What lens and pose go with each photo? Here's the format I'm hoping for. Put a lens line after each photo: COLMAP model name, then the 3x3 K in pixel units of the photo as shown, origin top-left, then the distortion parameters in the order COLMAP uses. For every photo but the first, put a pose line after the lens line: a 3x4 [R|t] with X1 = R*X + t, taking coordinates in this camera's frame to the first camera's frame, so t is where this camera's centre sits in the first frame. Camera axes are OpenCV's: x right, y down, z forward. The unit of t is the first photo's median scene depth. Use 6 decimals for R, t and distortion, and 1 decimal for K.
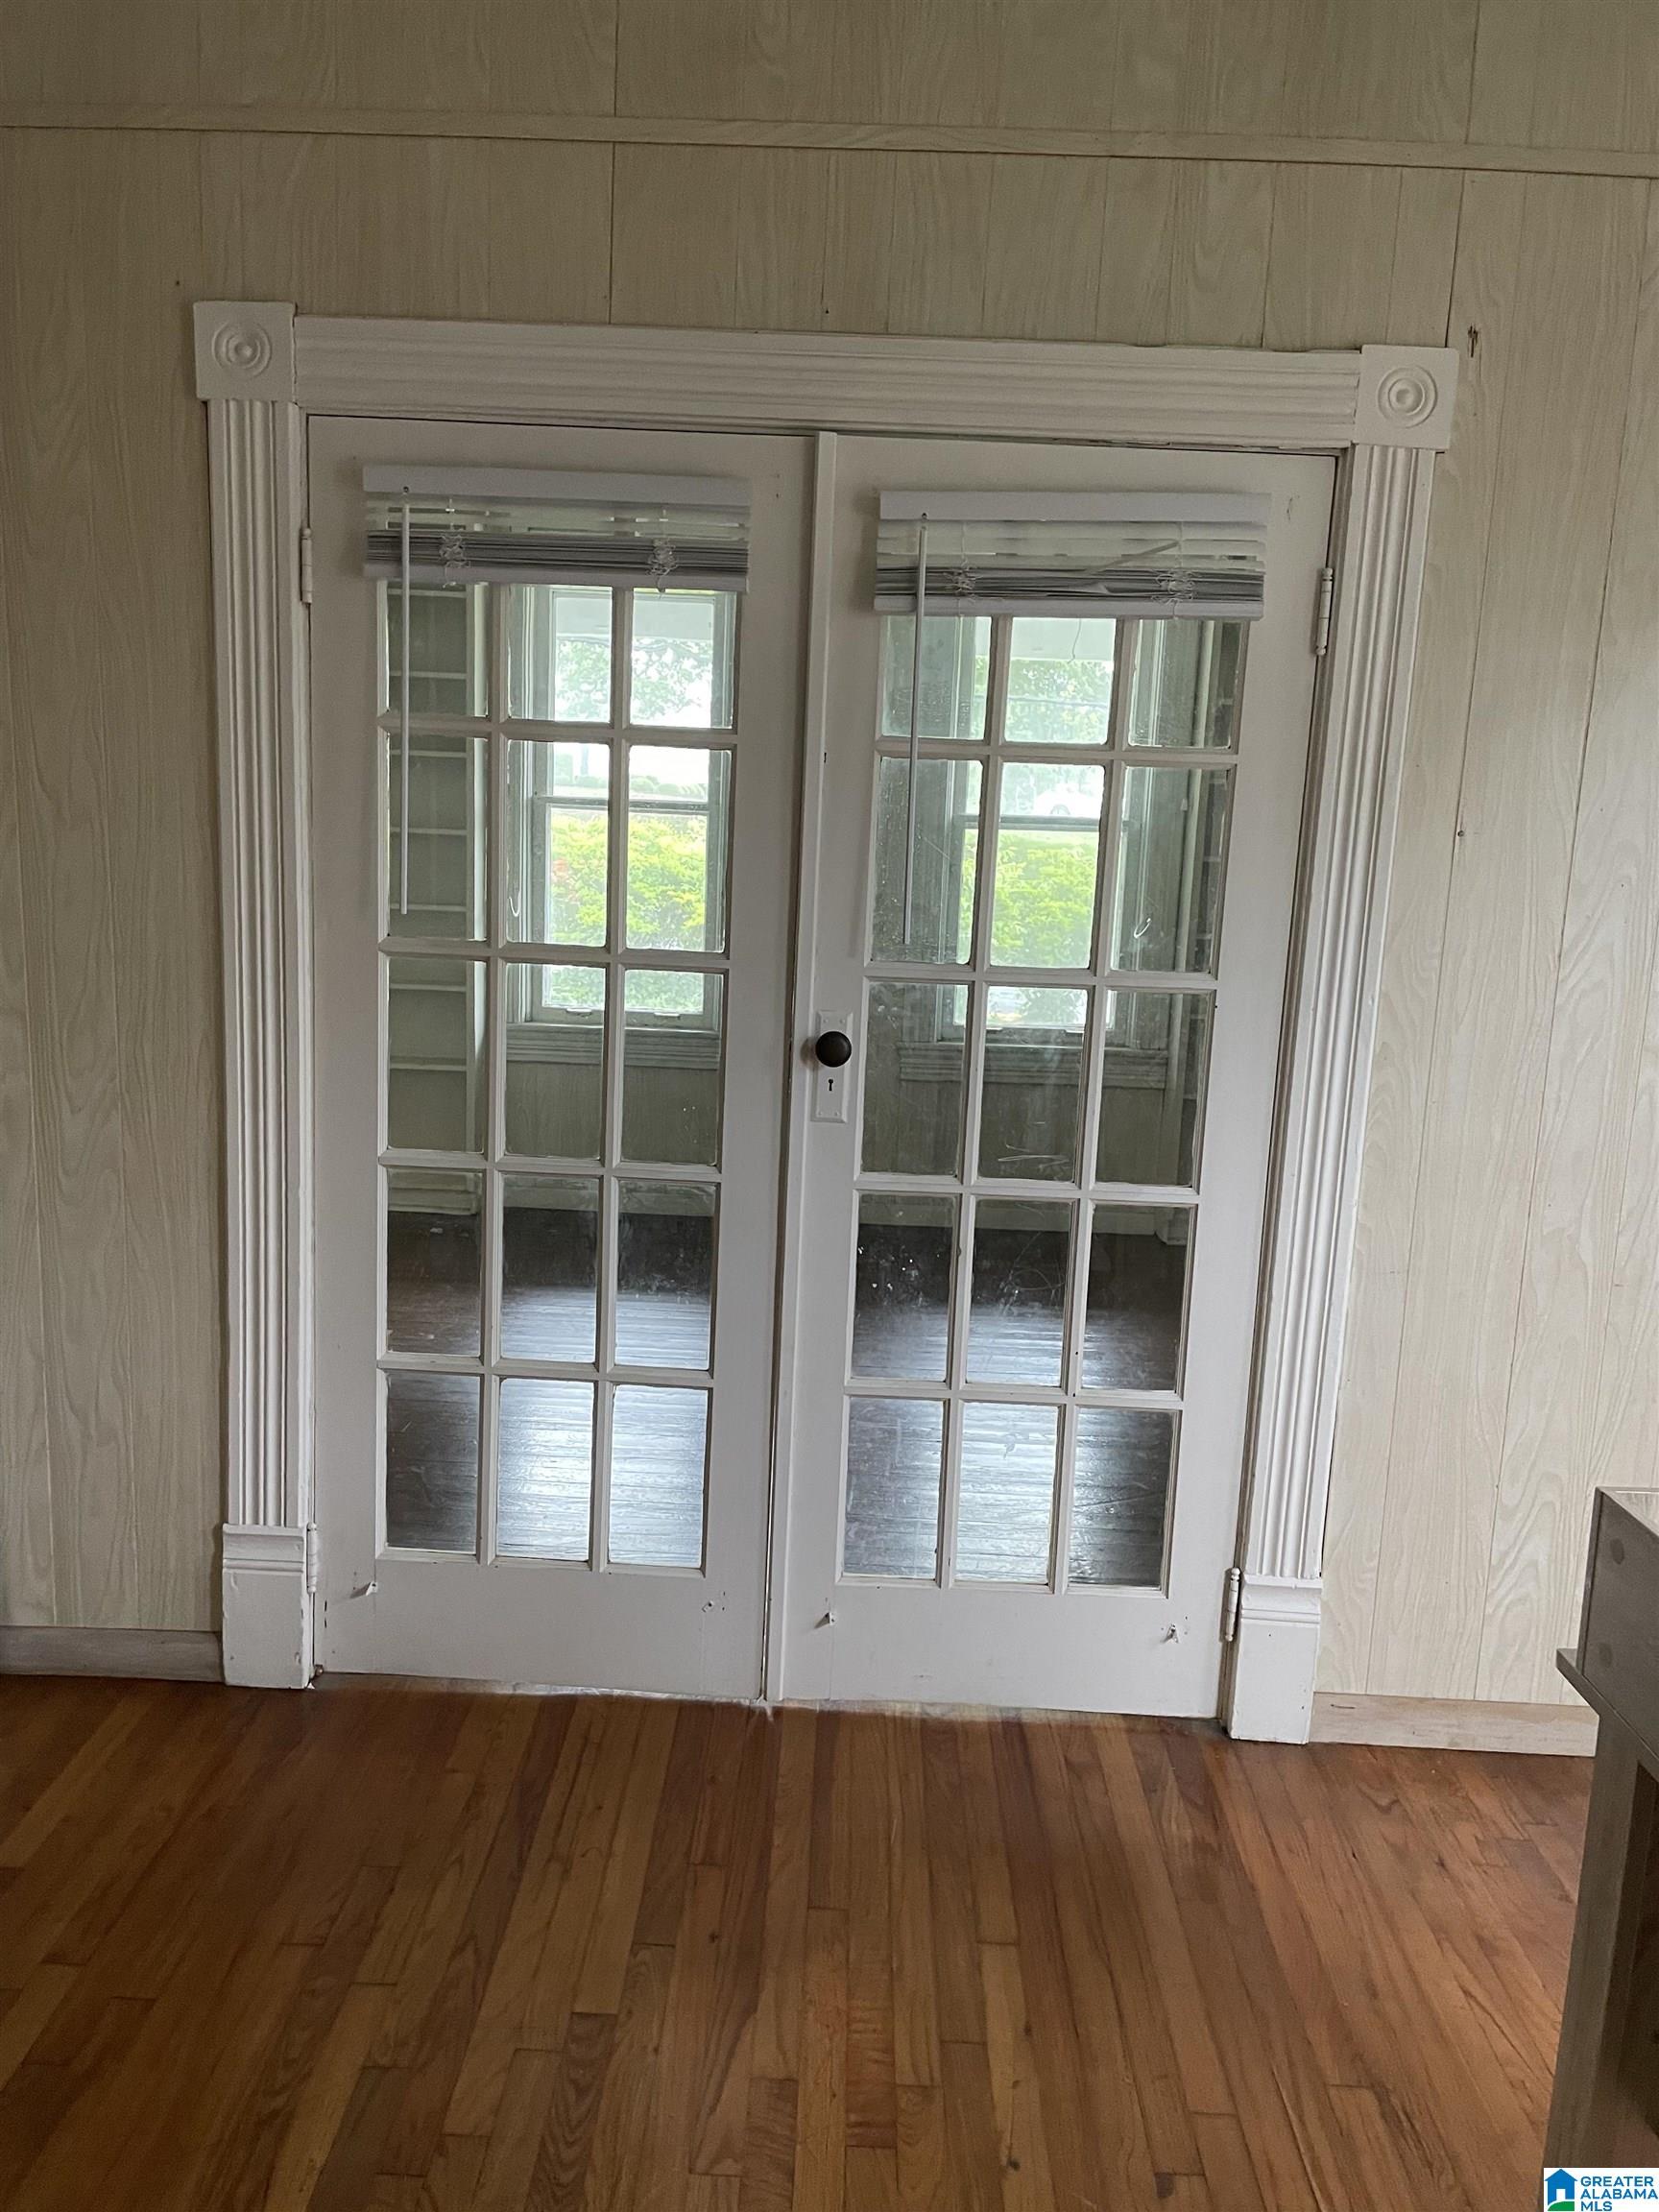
lens RADIAL K [[1664.8, 0, 825.4], [0, 1664.8, 1119.1], [0, 0, 1]] dist [-0.001499, -0.006919]
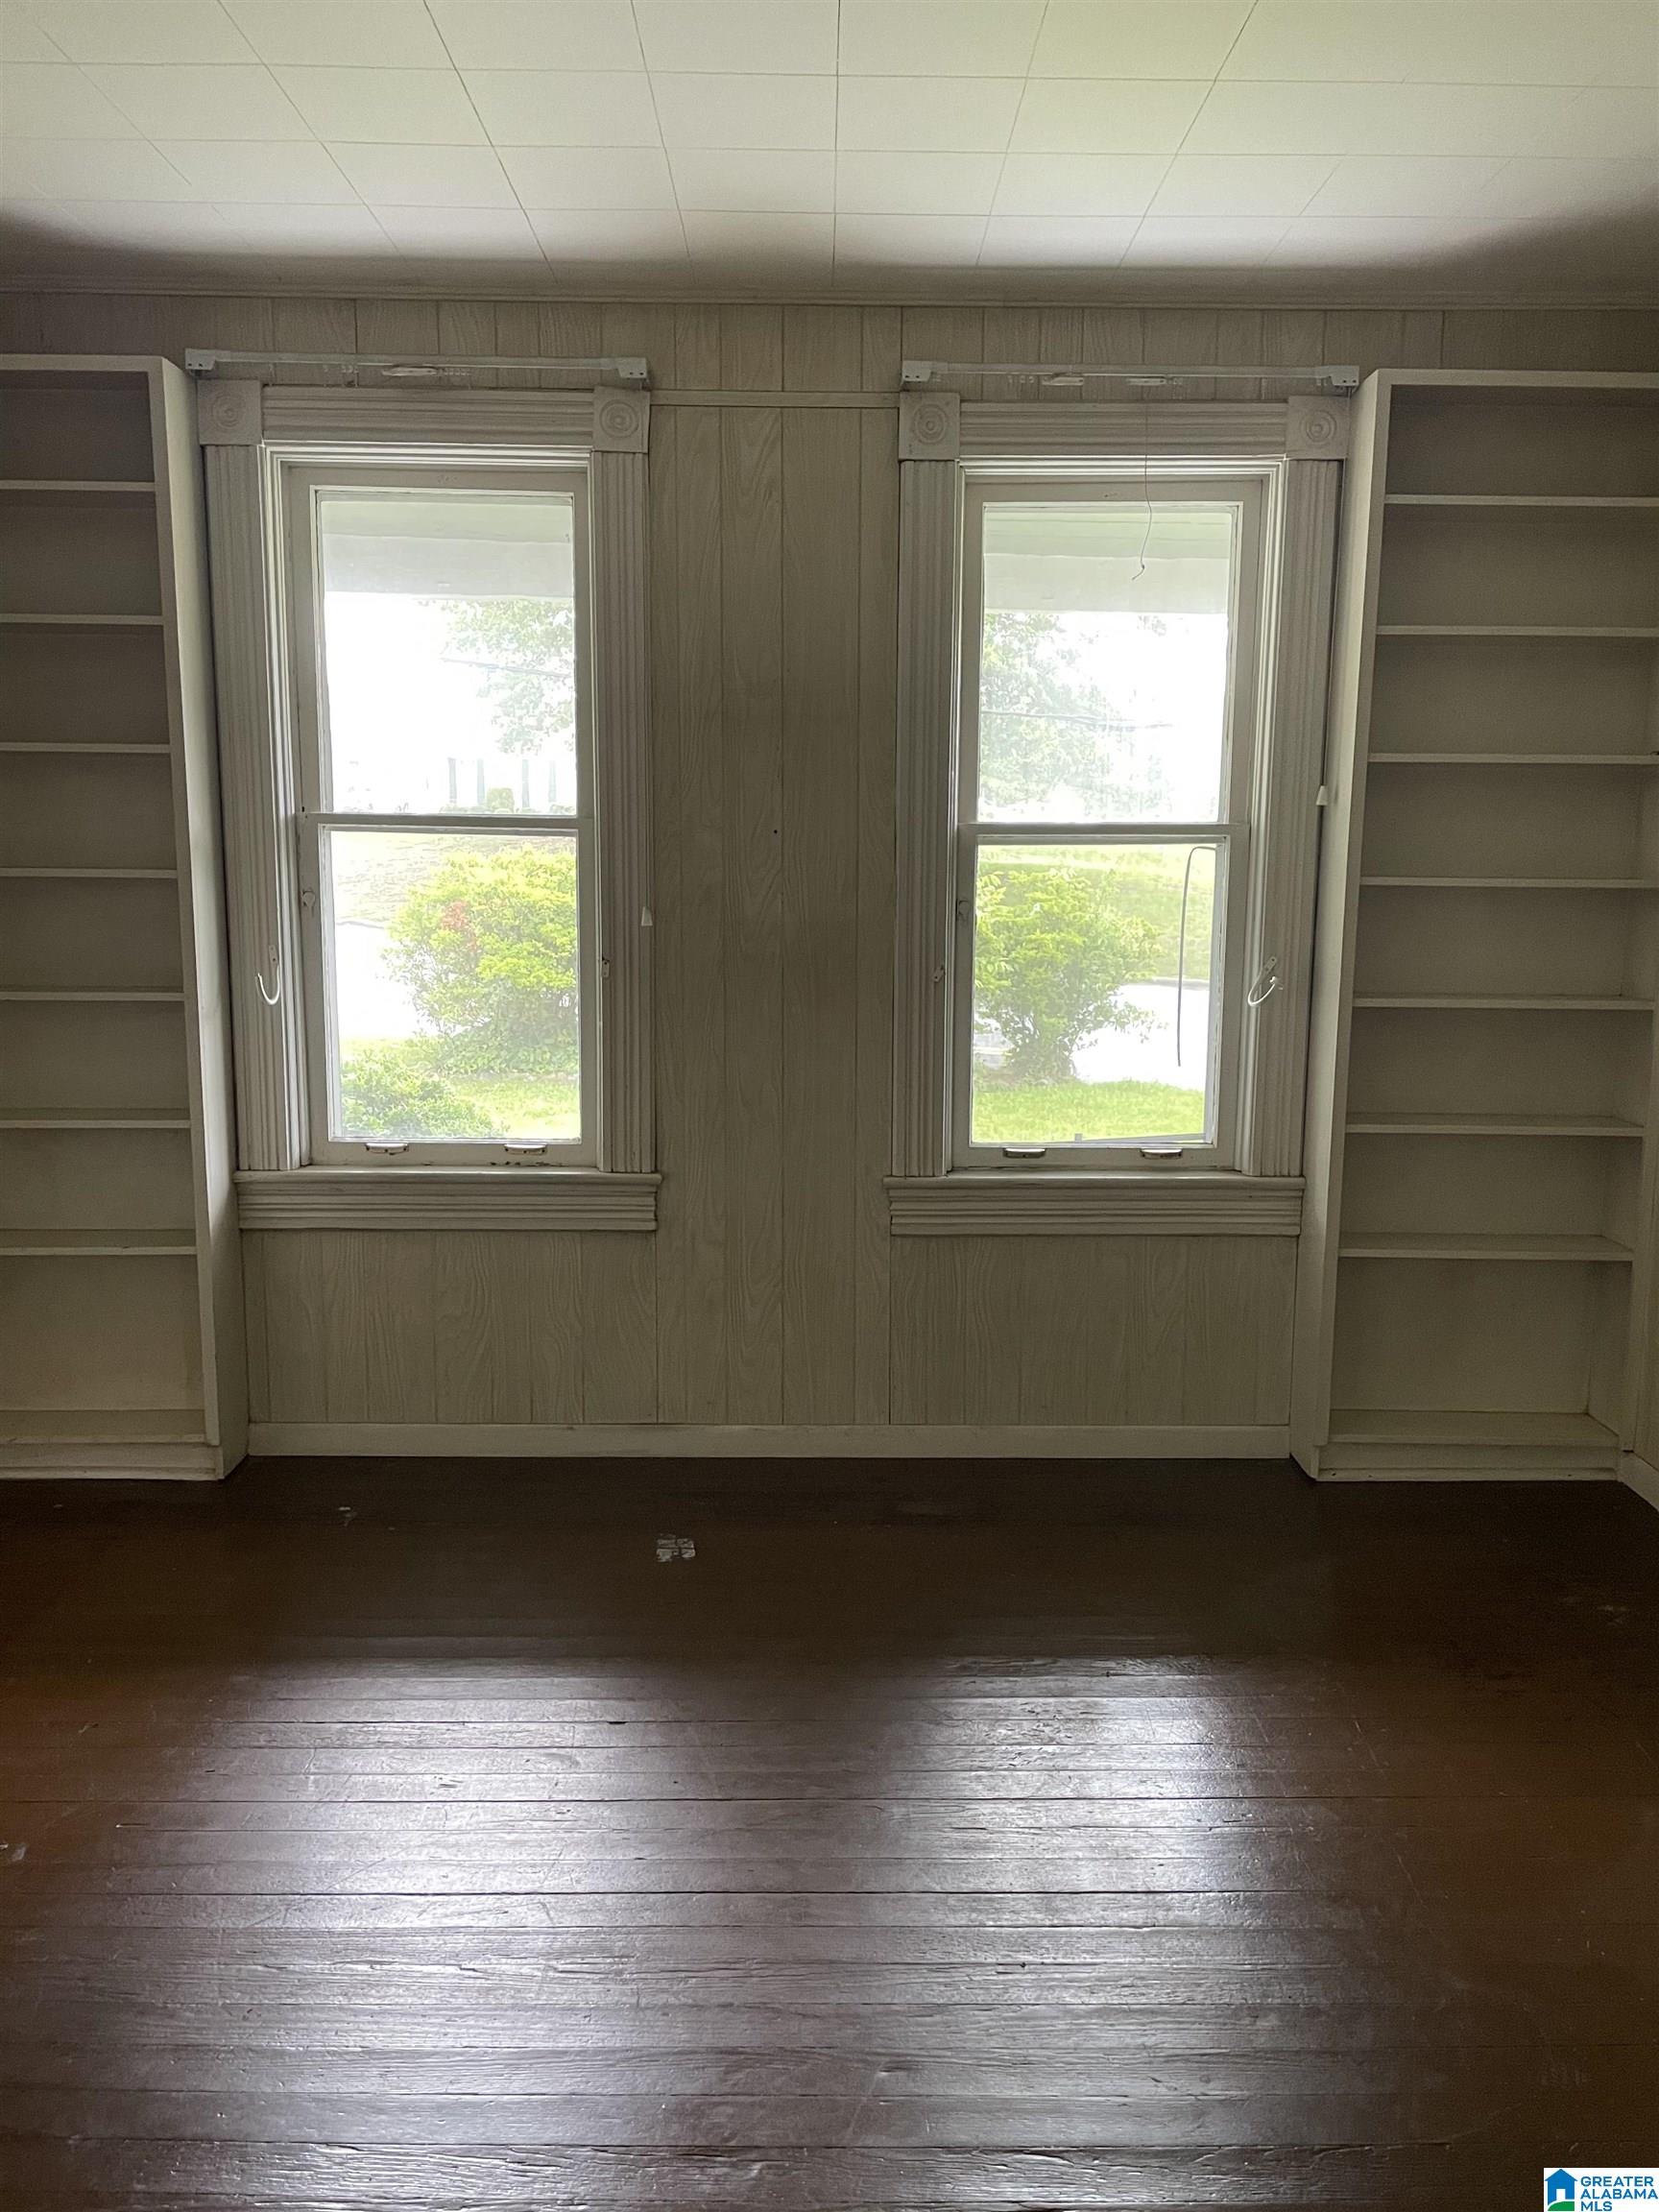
lens RADIAL K [[1664.8, 0, 835.9], [0, 1664.8, 1095.0], [0, 0, 1]] dist [-0.001499, -0.006919]
pose [[0.999066, -0.029691, 0.031379, 0.004995], [0.030576, 0.999137, -0.028107, -0.060868], [-0.030517, 0.029040, 0.999112, 0.355371]]
